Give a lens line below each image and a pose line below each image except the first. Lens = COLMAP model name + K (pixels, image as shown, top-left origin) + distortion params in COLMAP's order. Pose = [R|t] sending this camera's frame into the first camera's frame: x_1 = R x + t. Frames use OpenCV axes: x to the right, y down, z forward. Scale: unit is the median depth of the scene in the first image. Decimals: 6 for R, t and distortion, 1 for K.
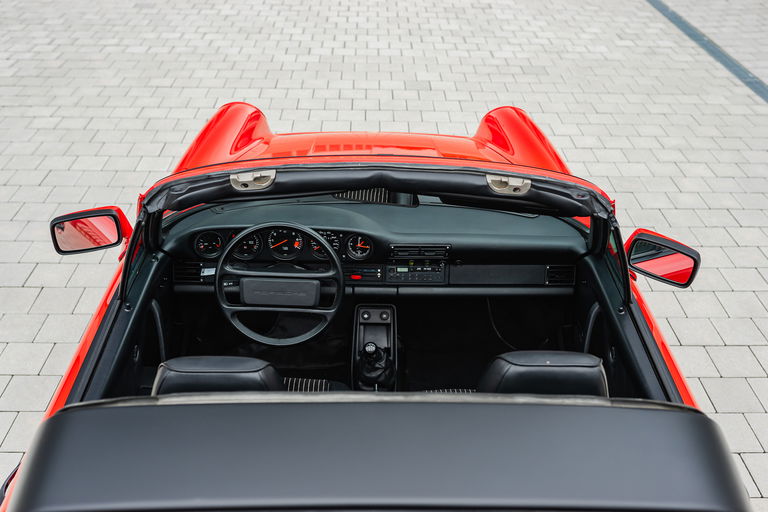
lens RADIAL K [[744.8, 0, 390.2], [0, 744.8, 258.8], [0, 0, 1]] dist [-0.073739, 0.102016]
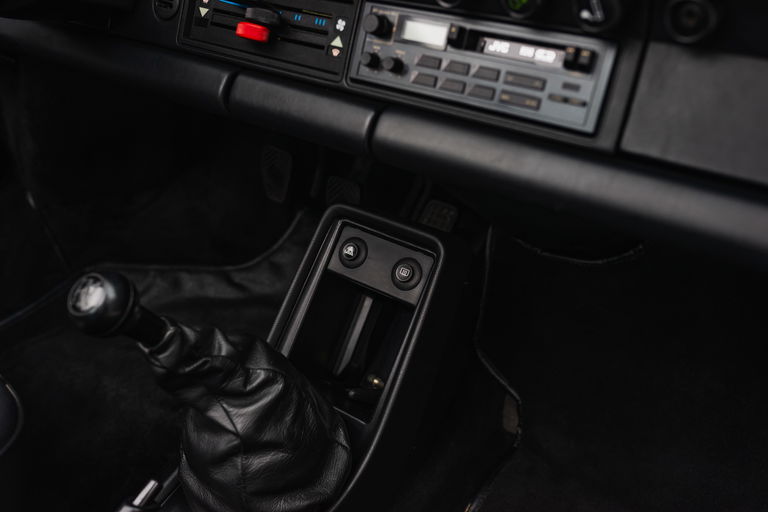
lens RADIAL K [[744.8, 0, 390.2], [0, 744.8, 258.8], [0, 0, 1]] dist [-0.073739, 0.102016]
pose [[0.801659, 0.290282, -0.522570, 0.144762], [-0.334720, 0.942265, 0.009934, 0.080106], [0.495283, 0.166951, 0.852538, 0.865015]]
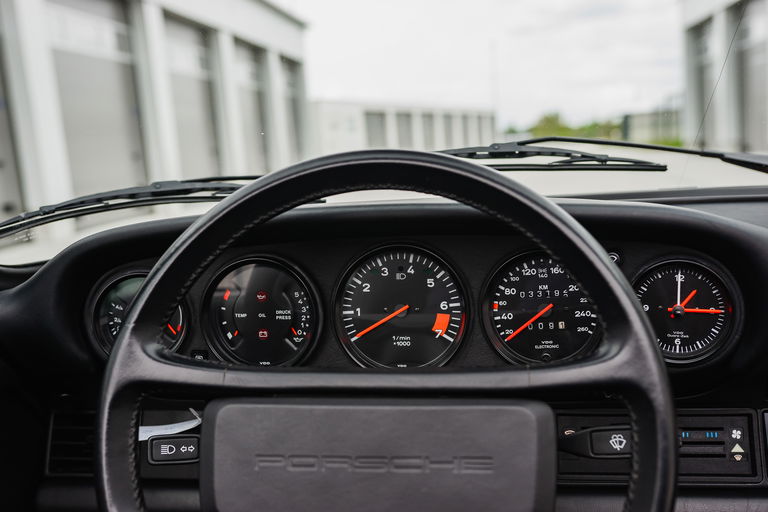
lens RADIAL K [[744.8, 0, 390.2], [0, 744.8, 258.8], [0, 0, 1]] dist [-0.073739, 0.102016]
pose [[0.984078, -0.054519, -0.169169, -0.096437], [-0.022222, 0.906584, -0.421440, 0.078384], [0.176343, 0.418490, 0.890938, 0.740390]]
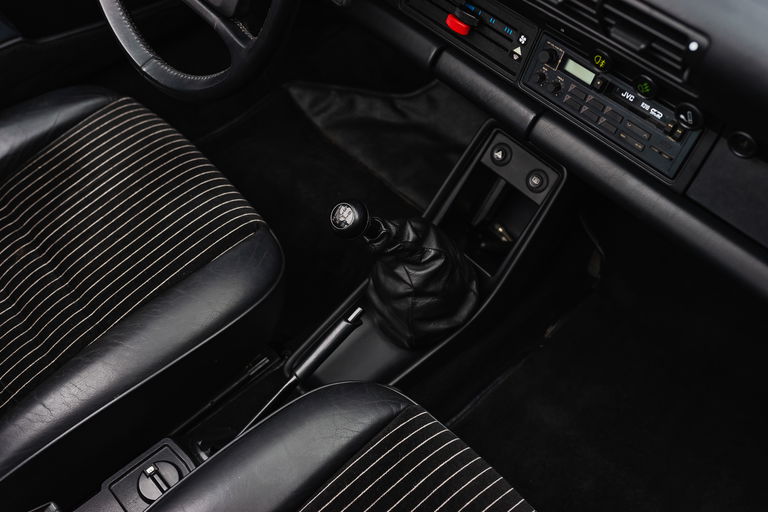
lens RADIAL K [[744.8, 0, 390.2], [0, 744.8, 258.8], [0, 0, 1]] dist [-0.073739, 0.102016]
pose [[0.663680, 0.589065, -0.461011, 0.158648], [-0.434635, 0.805282, 0.403254, -0.012773], [0.608786, -0.067260, 0.790478, 0.738993]]
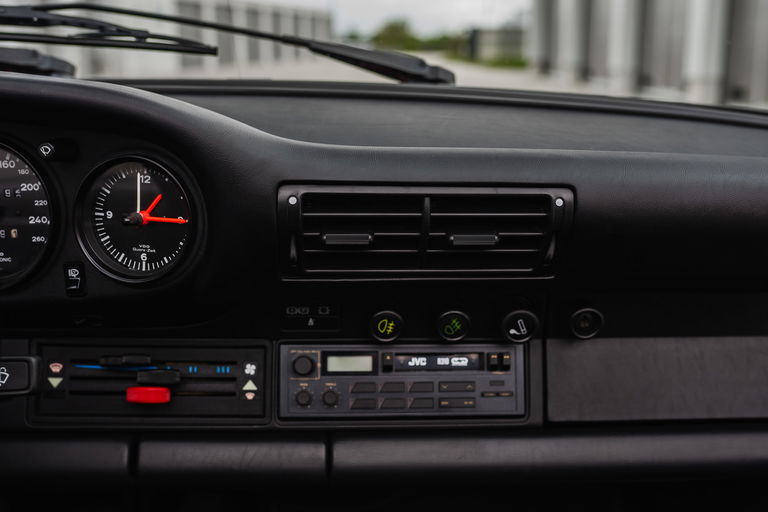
lens RADIAL K [[830.7, 0, 384.5], [0, 830.7, 259.9], [0, 0, 1]] dist [-0.034325, -0.001922]
pose [[0.998824, -0.012613, 0.046820, 0.016586], [0.027435, 0.943165, -0.331190, 0.074843], [-0.039982, 0.332085, 0.942402, 0.774615]]
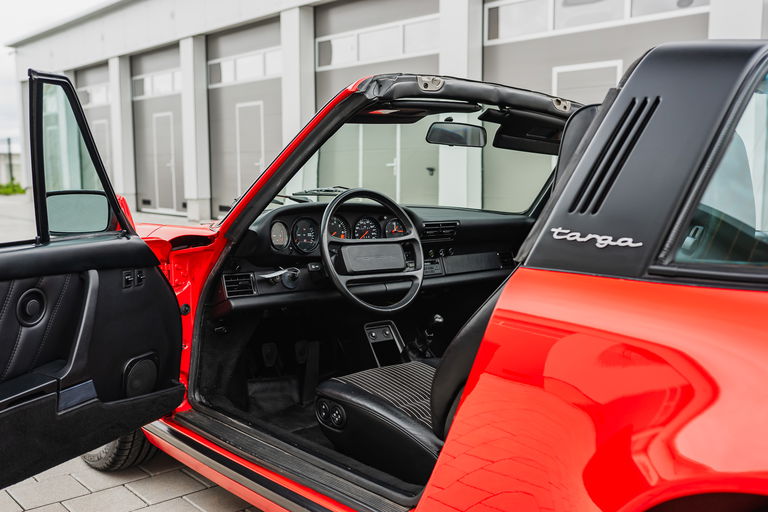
lens RADIAL K [[744.8, 0, 390.2], [0, 744.8, 258.8], [0, 0, 1]] dist [-0.073739, 0.102016]
pose [[0.740612, -0.080601, 0.667081, -0.749235], [0.371206, 0.876609, -0.306206, 0.335885], [-0.560089, 0.474404, 0.679147, 0.305908]]
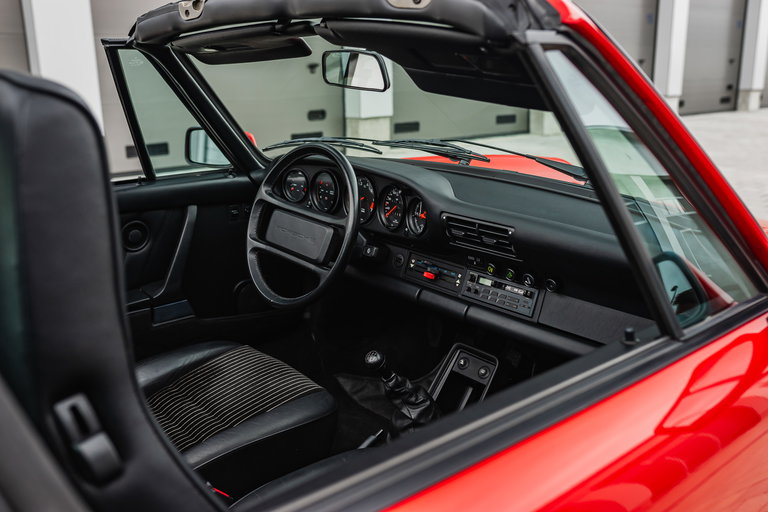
lens RADIAL K [[744.8, 0, 390.2], [0, 744.8, 258.8], [0, 0, 1]] dist [-0.073739, 0.102016]
pose [[0.644967, 0.186628, -0.741072, 0.457137], [-0.414255, 0.900270, -0.133814, 0.122531], [0.642191, 0.393299, 0.657957, 0.541331]]
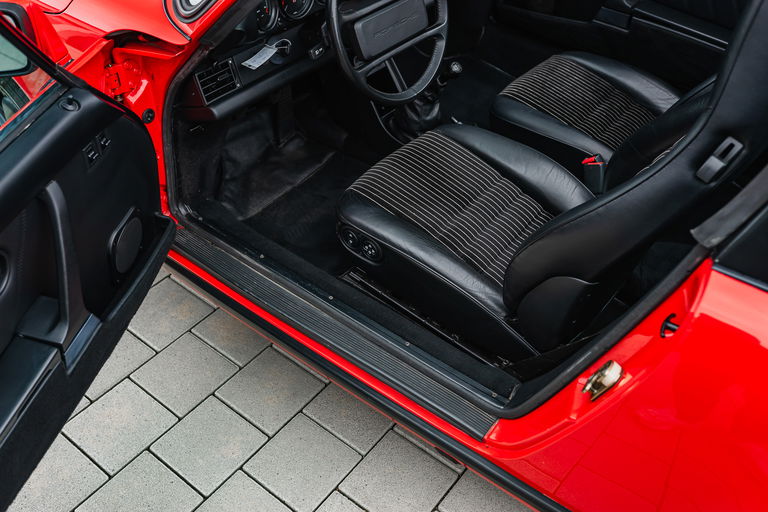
lens RADIAL K [[744.8, 0, 390.2], [0, 744.8, 258.8], [0, 0, 1]] dist [-0.073739, 0.102016]
pose [[0.626526, -0.529810, 0.571635, -0.653829], [0.413579, 0.847647, 0.332334, -0.003989], [-0.660619, 0.028200, 0.750191, 0.438691]]
